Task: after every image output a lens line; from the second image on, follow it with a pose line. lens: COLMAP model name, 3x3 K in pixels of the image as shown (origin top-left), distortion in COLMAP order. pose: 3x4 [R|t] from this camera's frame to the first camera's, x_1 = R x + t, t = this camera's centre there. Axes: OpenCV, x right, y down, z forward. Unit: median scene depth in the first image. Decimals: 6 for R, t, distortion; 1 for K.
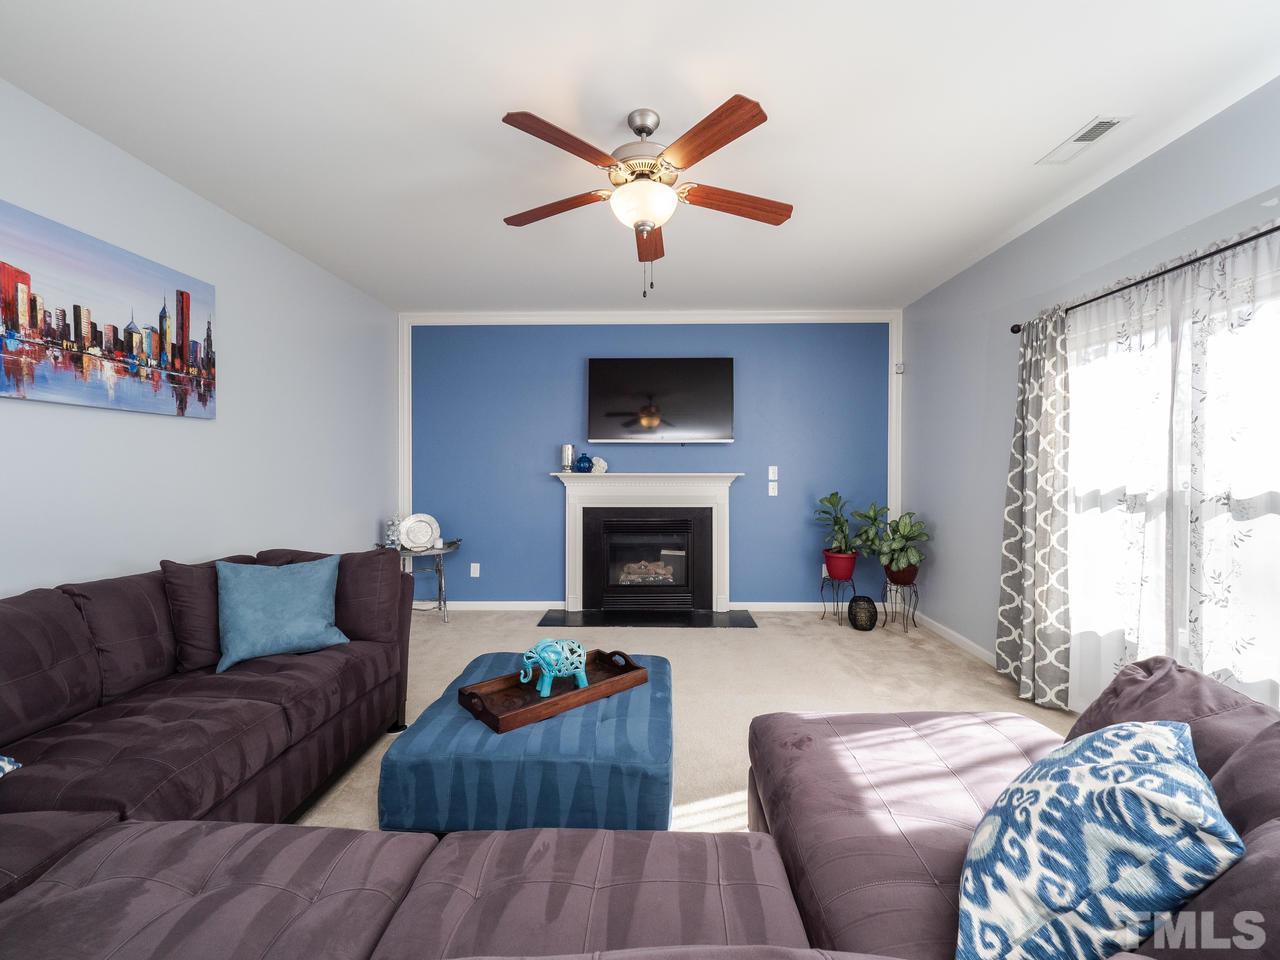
lens RADIAL K [[772.6, 0, 640.6], [0, 772.6, 469.9], [0, 0, 1]] dist [0.001748, 0.000494]
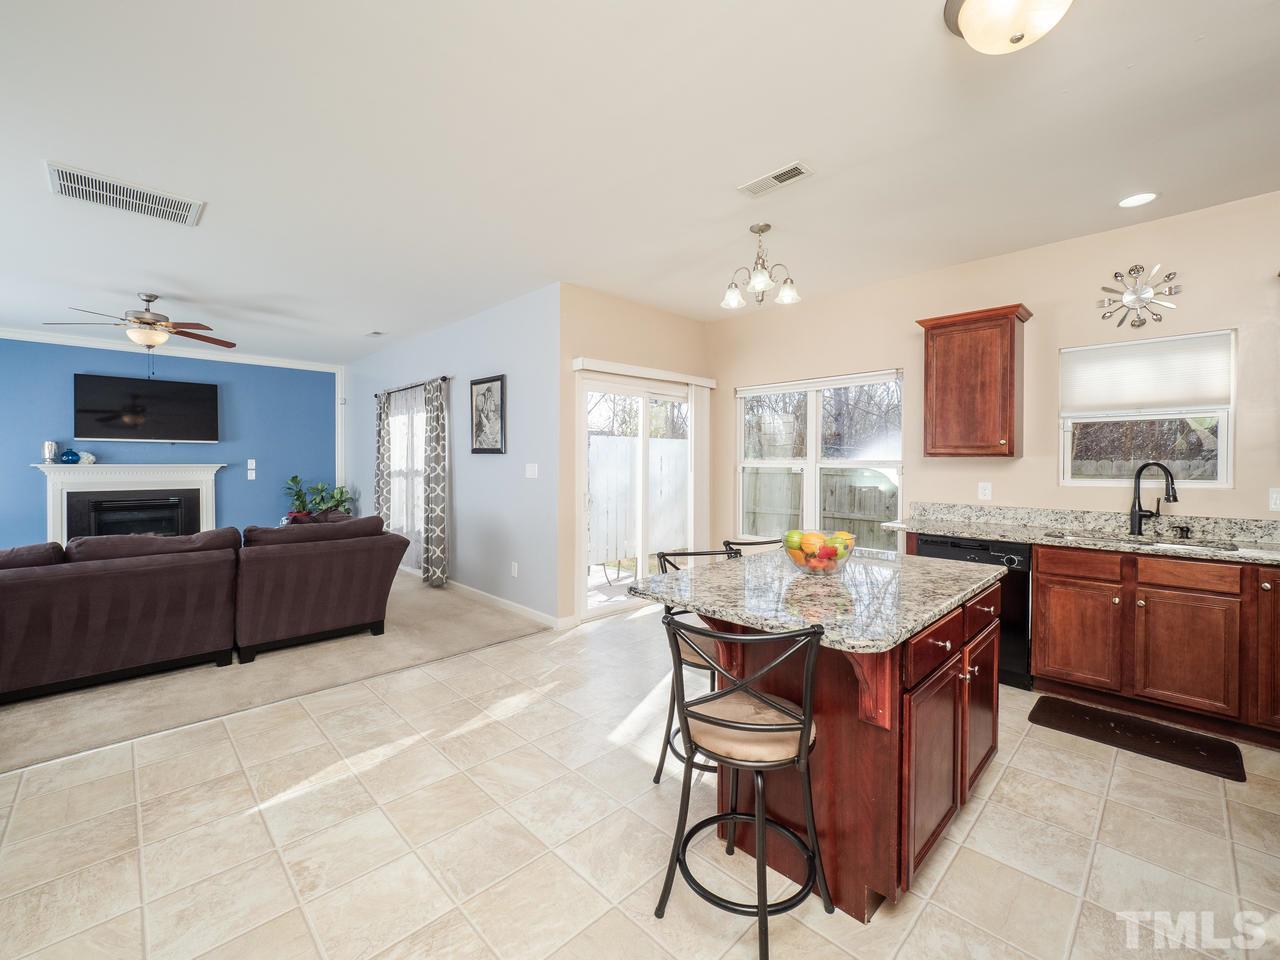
lens RADIAL K [[539.2, 0, 651.6], [0, 539.2, 471.9], [0, 0, 1]] dist [-0.003113, -0.000474]
pose [[0.710306, -0.013316, 0.703767, -0.015815], [0.000566, 0.999832, 0.018346, 0.000874], [-0.703893, -0.012633, 0.710193, -0.299221]]
